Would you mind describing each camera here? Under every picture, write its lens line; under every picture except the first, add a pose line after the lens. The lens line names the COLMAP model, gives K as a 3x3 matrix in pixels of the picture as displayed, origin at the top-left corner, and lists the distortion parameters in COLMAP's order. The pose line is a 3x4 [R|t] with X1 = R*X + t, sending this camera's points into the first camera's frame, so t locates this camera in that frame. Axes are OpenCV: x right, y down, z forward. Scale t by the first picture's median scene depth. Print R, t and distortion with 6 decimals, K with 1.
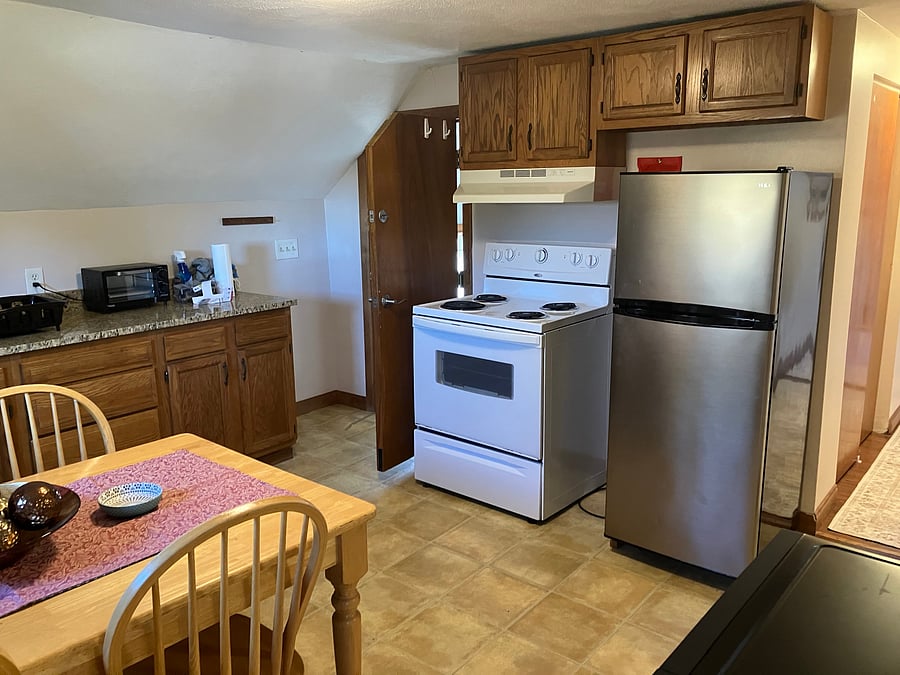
lens RADIAL K [[733.5, 0, 447.1], [0, 733.5, 334.3], [0, 0, 1]] dist [0.016366, -0.019188]
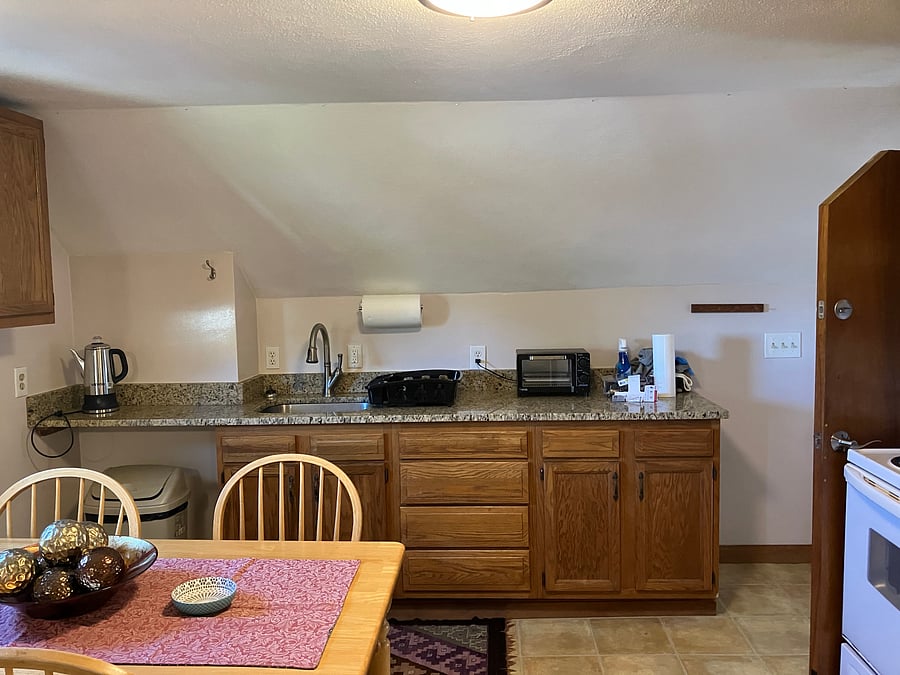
lens RADIAL K [[733.5, 0, 451.1], [0, 733.5, 333.4], [0, 0, 1]] dist [0.016366, -0.019188]
pose [[0.590872, 0.065166, -0.804129, 0.257765], [-0.150983, 0.988054, -0.030871, -0.066120], [0.792512, 0.139650, 0.593652, 0.327319]]
